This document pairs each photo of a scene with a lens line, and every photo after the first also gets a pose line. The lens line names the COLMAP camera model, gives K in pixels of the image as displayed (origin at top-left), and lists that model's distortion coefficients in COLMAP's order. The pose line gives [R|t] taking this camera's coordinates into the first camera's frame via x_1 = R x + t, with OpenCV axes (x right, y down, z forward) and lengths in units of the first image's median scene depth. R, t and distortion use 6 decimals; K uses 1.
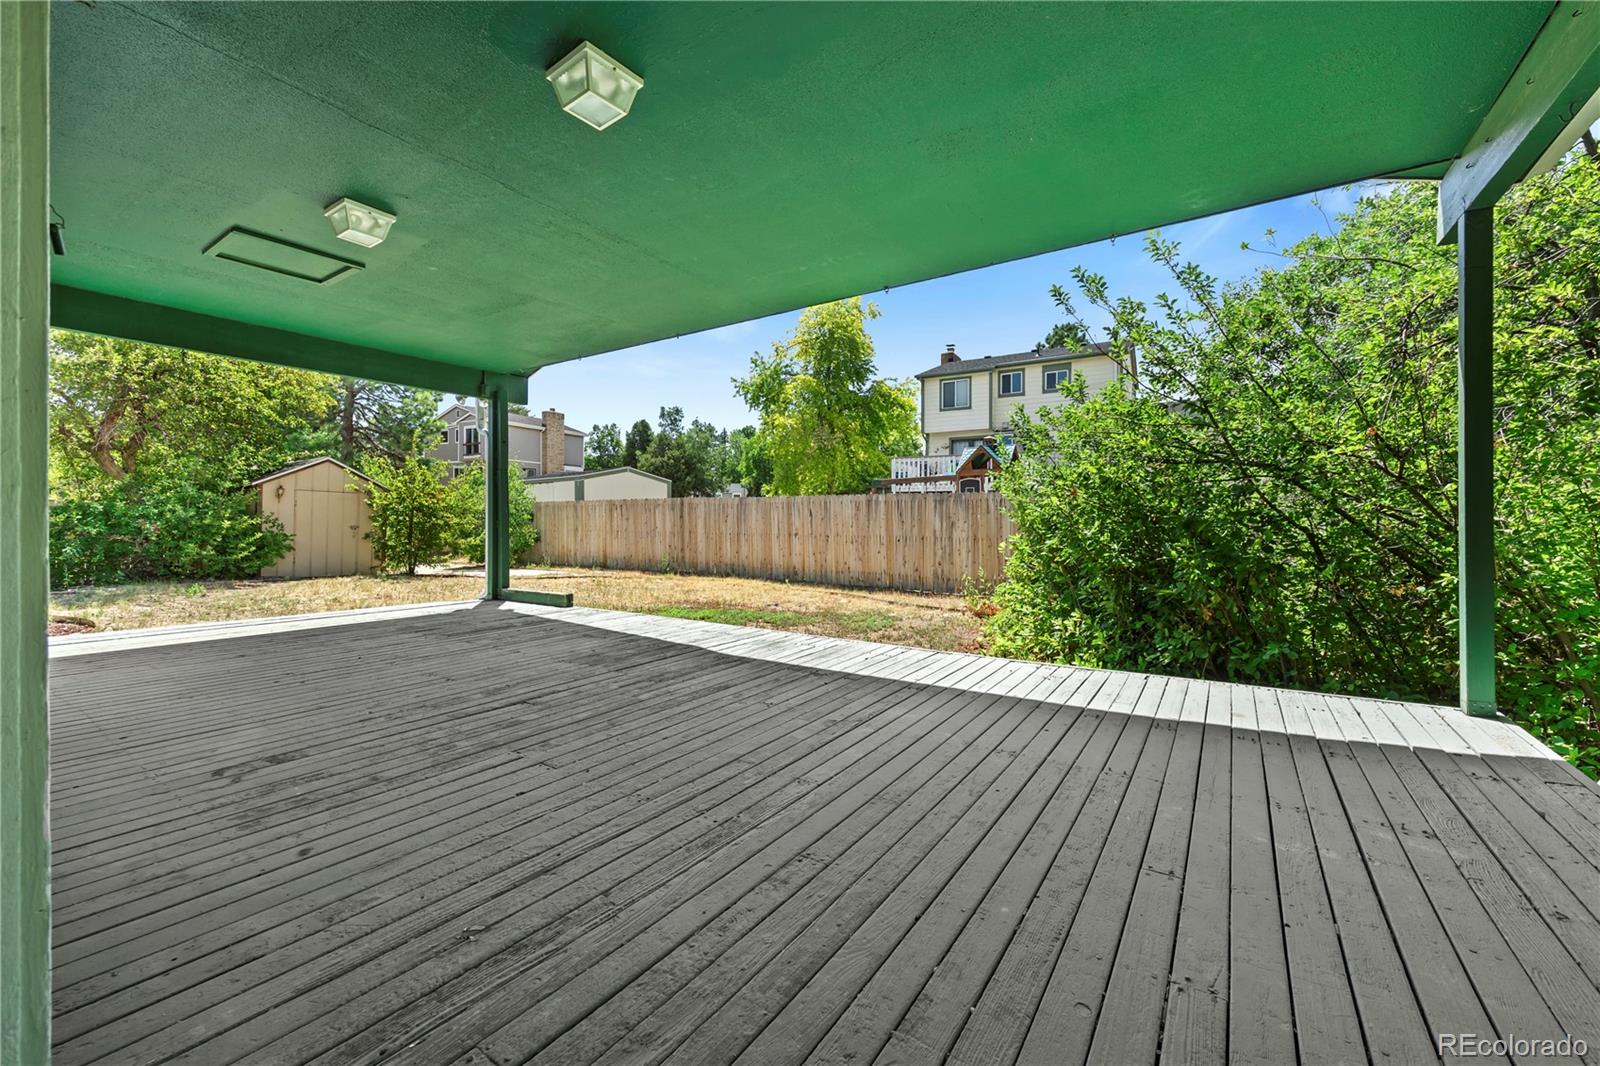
lens RADIAL K [[643.7, 0, 803.0], [0, 643.7, 533.4], [0, 0, 1]] dist [-0.006411, -0.000516]
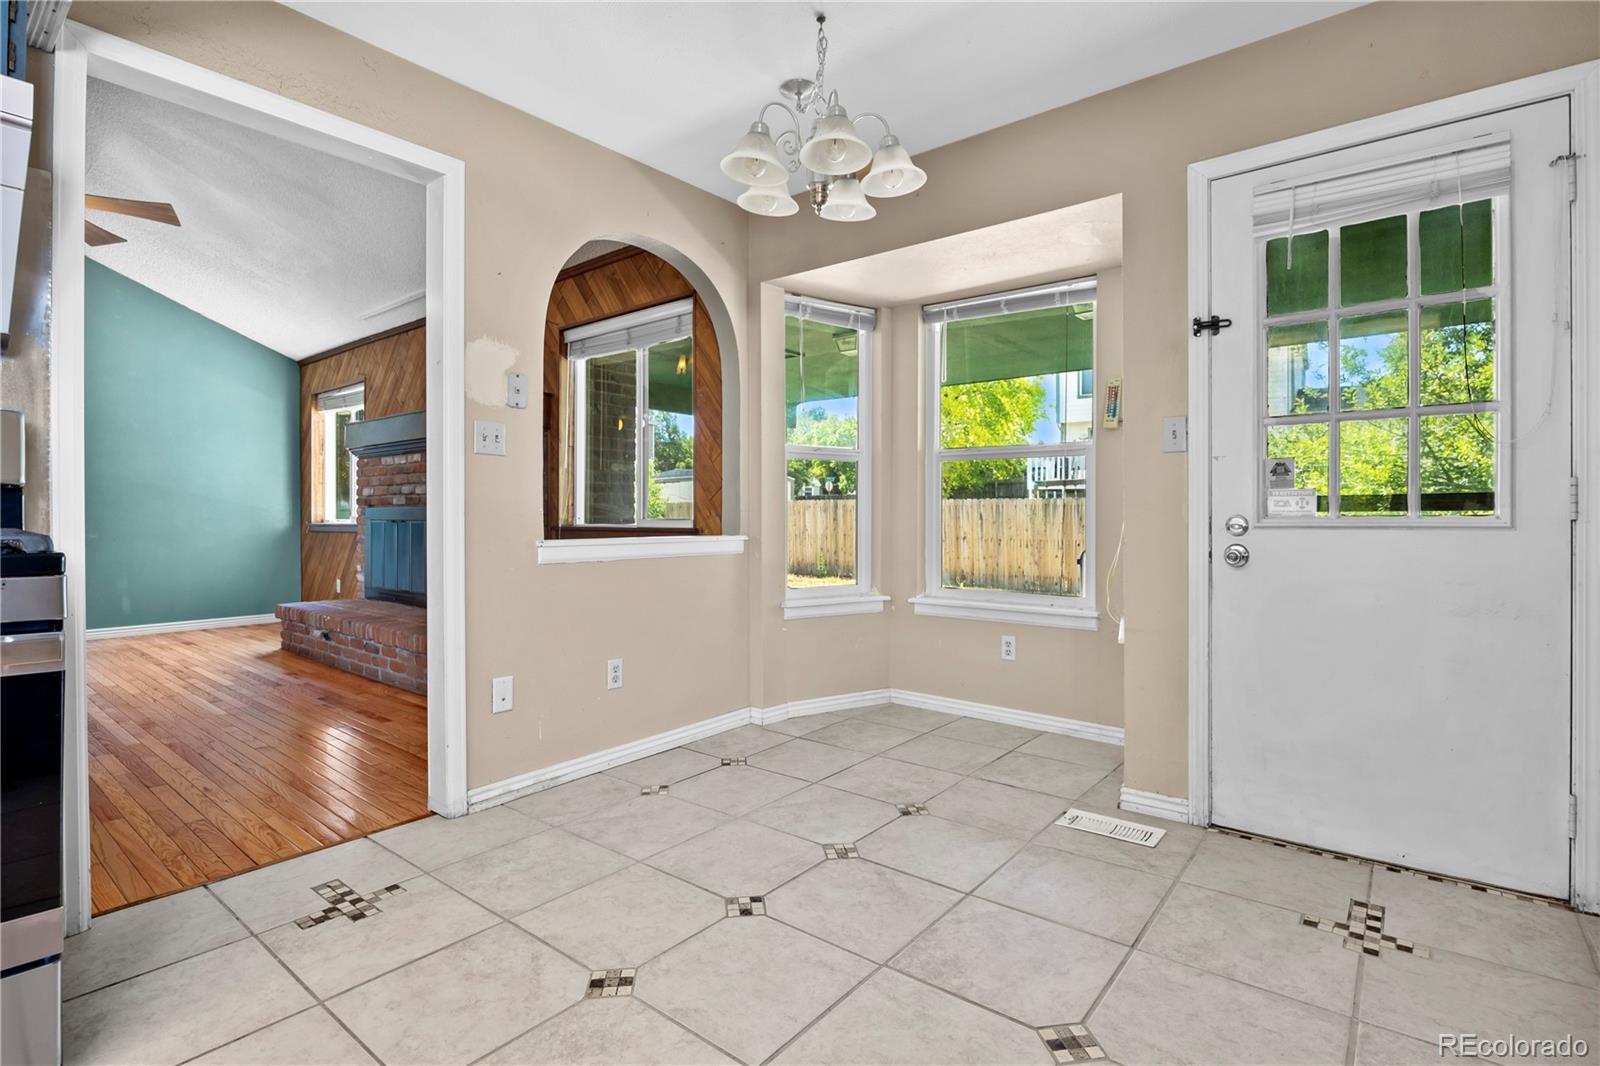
lens RADIAL K [[775.1, 0, 805.2], [0, 775.1, 521.5], [0, 0, 1]] dist [-0.002498, -0.000110]
pose [[0.996186, 0.002288, -0.087225, -0.146685], [-0.003641, 0.999875, -0.015355, -0.004535], [0.087179, 0.015614, 0.996070, -0.200498]]
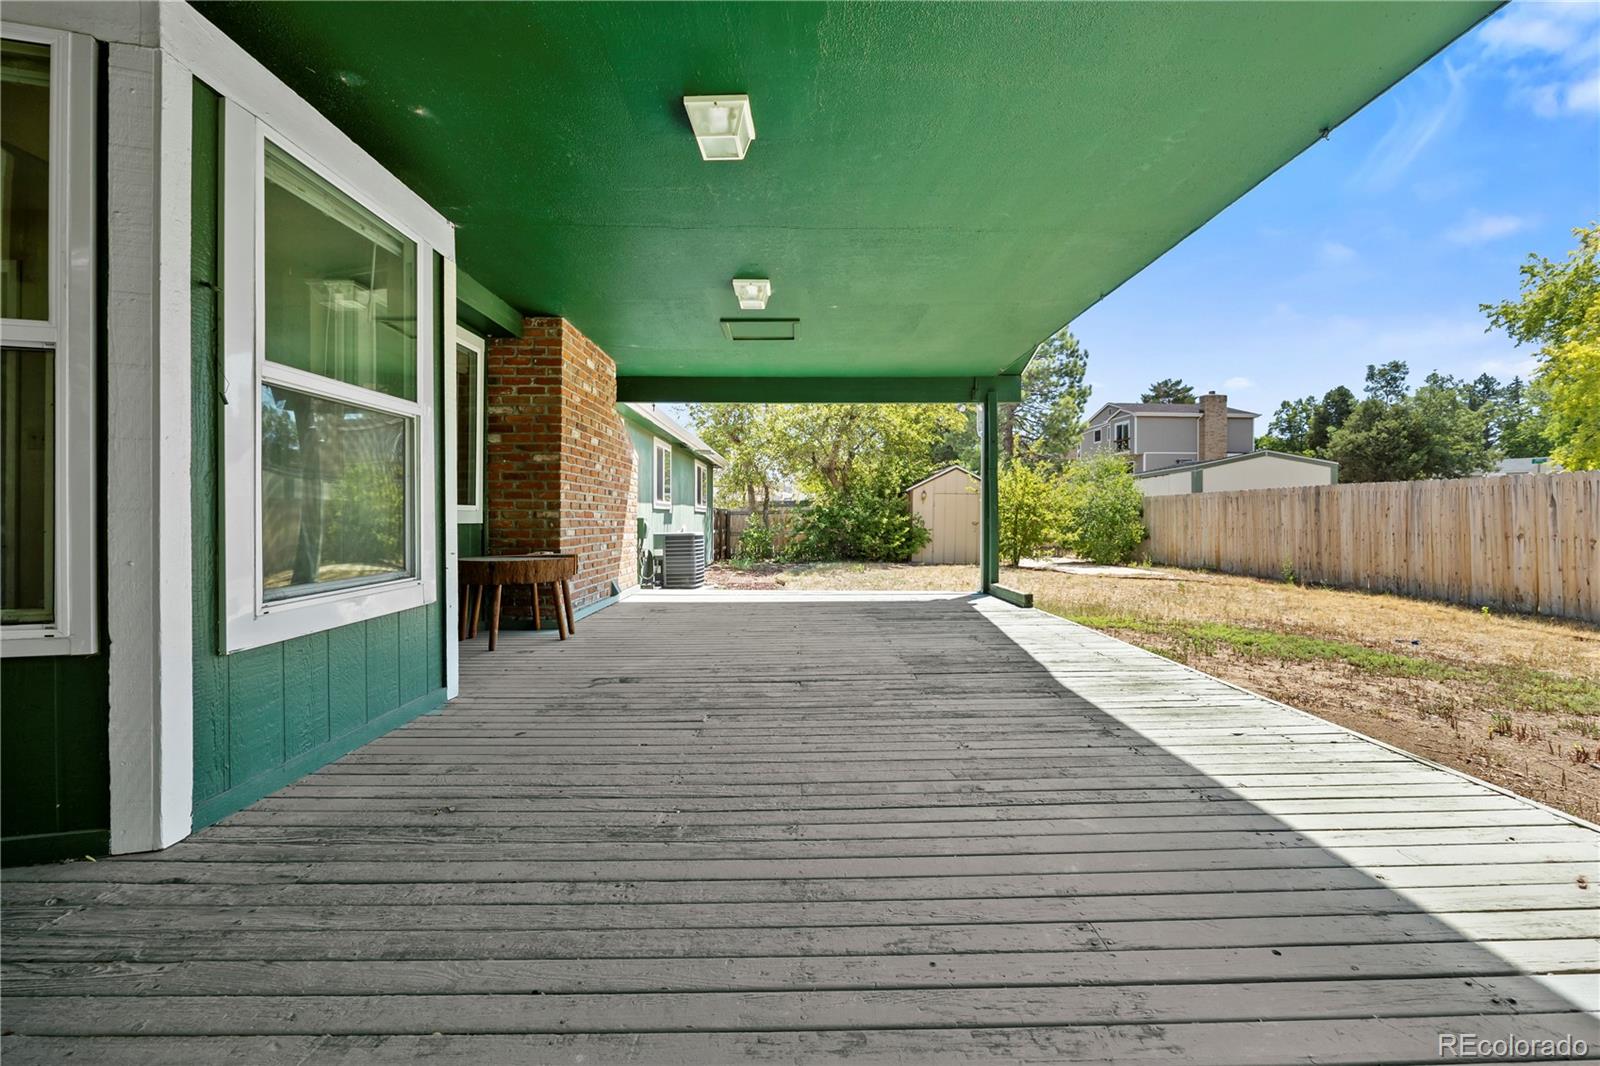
lens RADIAL K [[643.7, 0, 801.3], [0, 643.7, 523.1], [0, 0, 1]] dist [-0.006411, -0.000516]
pose [[0.563059, 0.001563, -0.826415, 0.104628], [-0.009318, 0.999947, -0.004458, -0.001871], [0.826364, 0.010211, 0.563044, 0.078807]]
